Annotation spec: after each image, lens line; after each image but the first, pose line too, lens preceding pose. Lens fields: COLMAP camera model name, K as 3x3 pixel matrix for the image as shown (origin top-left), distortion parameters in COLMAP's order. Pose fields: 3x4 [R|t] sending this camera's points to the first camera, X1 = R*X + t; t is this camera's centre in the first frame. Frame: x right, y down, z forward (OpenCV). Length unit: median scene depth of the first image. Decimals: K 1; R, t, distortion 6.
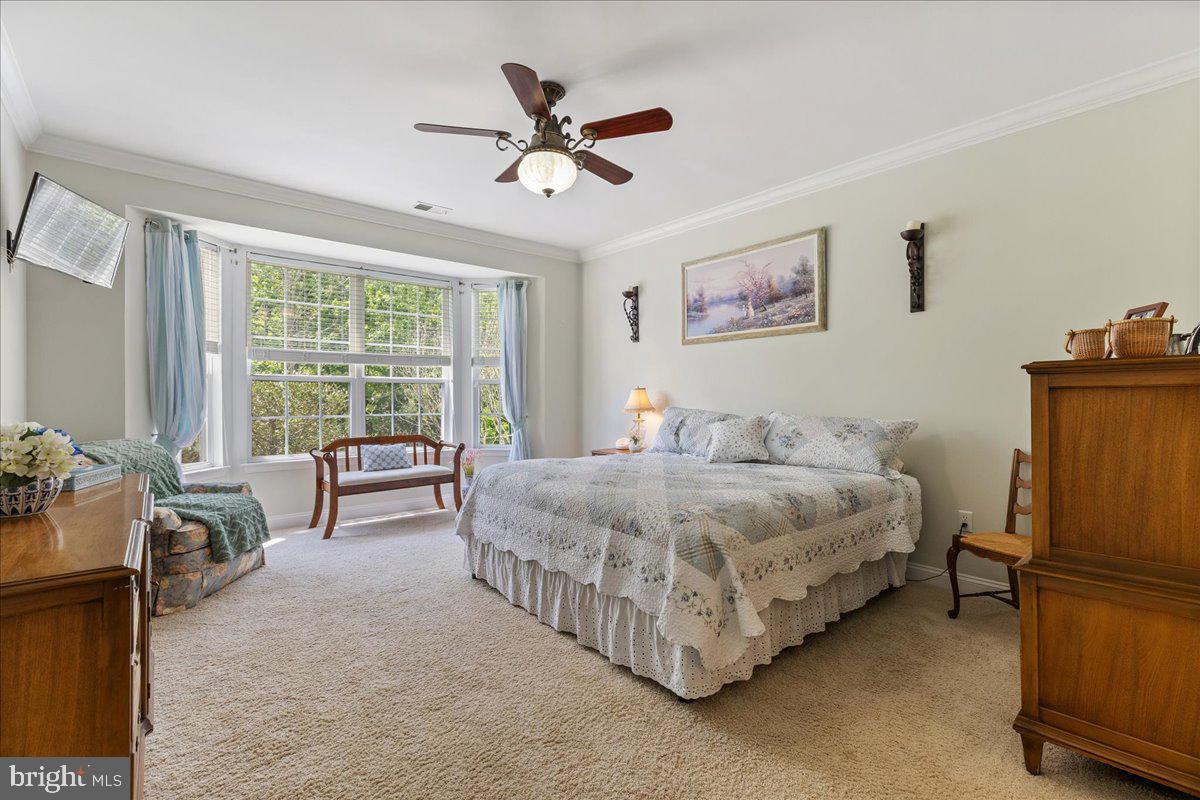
lens RADIAL K [[538.0, 0, 603.3], [0, 538.0, 398.8], [0, 0, 1]] dist [0.011116, -0.000411]
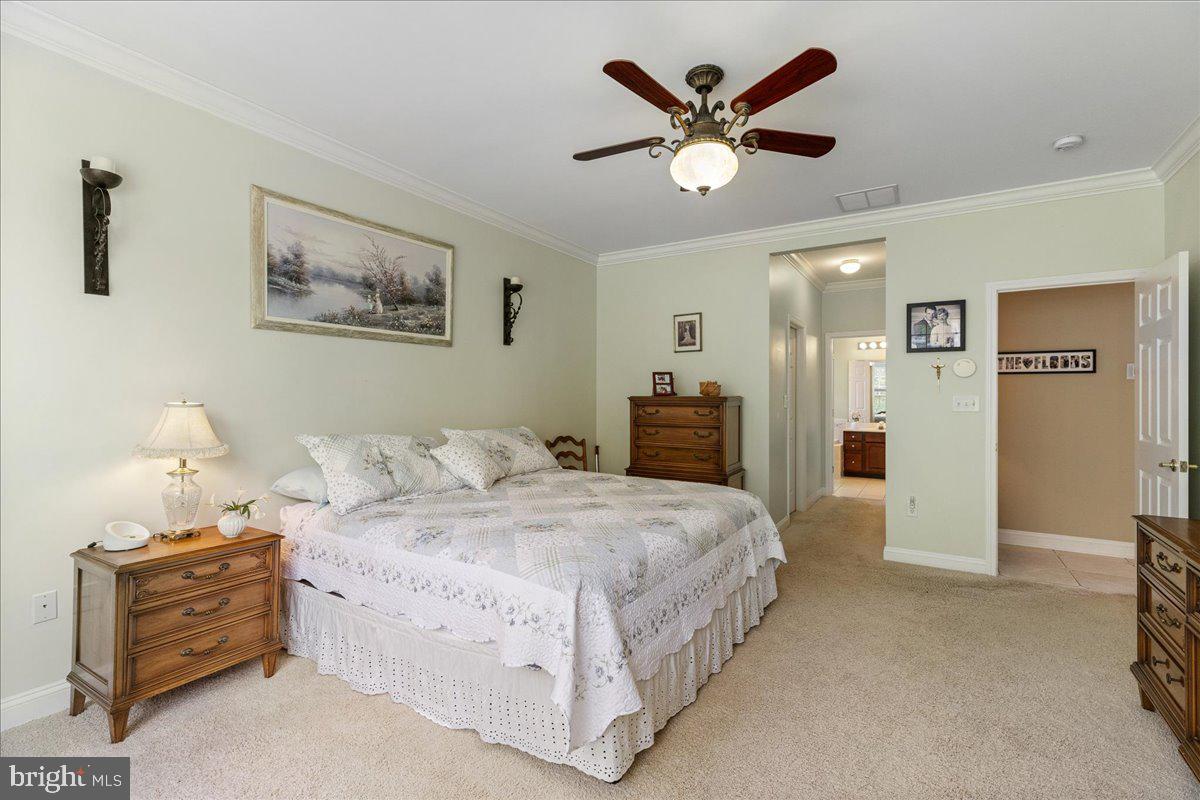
lens RADIAL K [[538.0, 0, 605.2], [0, 538.0, 393.2], [0, 0, 1]] dist [0.011116, -0.000411]
pose [[-0.321355, -0.006762, 0.946935, -0.594233], [-0.004477, 0.999974, 0.005621, -0.040398], [-0.946948, -0.002434, -0.321377, 0.951369]]
